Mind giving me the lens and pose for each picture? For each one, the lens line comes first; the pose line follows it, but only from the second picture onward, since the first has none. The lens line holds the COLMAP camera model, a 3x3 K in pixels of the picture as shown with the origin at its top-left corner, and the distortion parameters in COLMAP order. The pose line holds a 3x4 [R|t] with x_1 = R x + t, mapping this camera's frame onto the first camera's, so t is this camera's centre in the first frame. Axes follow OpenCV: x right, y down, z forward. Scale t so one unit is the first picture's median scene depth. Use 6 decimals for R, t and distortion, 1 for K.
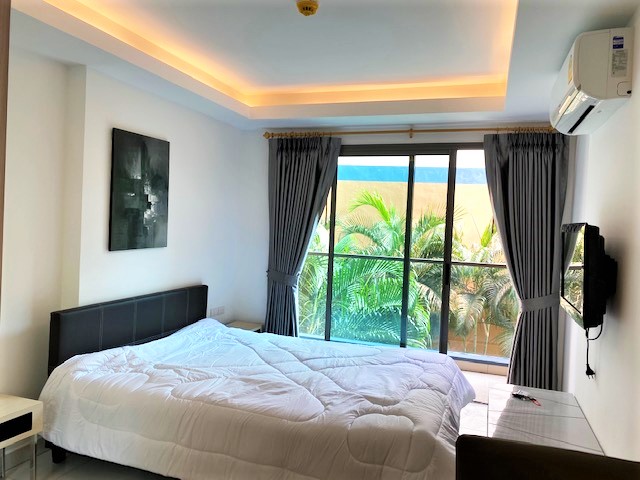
lens RADIAL K [[489.2, 0, 309.7], [0, 489.2, 240.4], [0, 0, 1]] dist [0.053911, -0.057436]
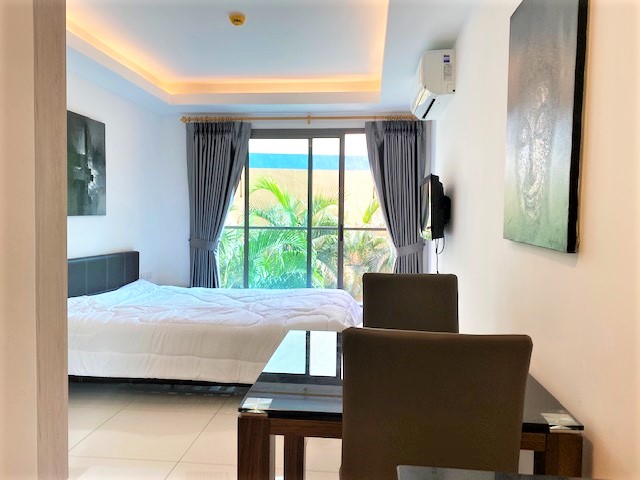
lens RADIAL K [[489.2, 0, 304.6], [0, 489.2, 243.5], [0, 0, 1]] dist [0.053911, -0.057436]
pose [[0.975609, -0.040485, 0.215751, -0.092244], [0.035792, 0.999031, 0.025616, 0.066982], [-0.216579, -0.017269, 0.976112, -0.225983]]
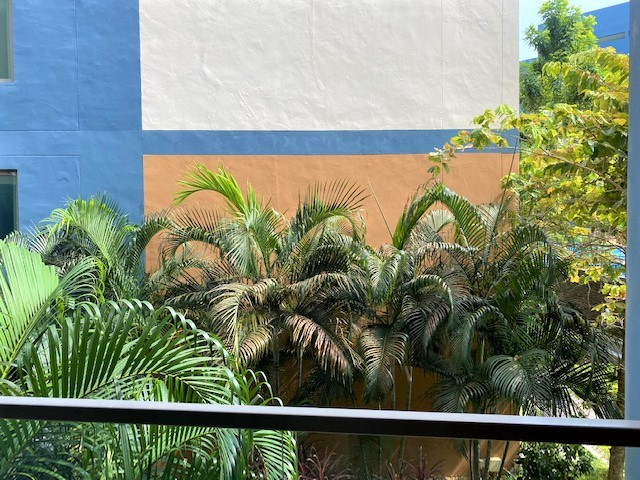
lens RADIAL K [[489.2, 0, 320.7], [0, 489.2, 241.1], [0, 0, 1]] dist [0.053911, -0.057436]
pose [[0.975713, -0.065326, 0.209085, 0.357885], [0.063666, 0.997864, 0.014666, -0.035539], [-0.209597, -0.000999, 0.977787, 1.156609]]
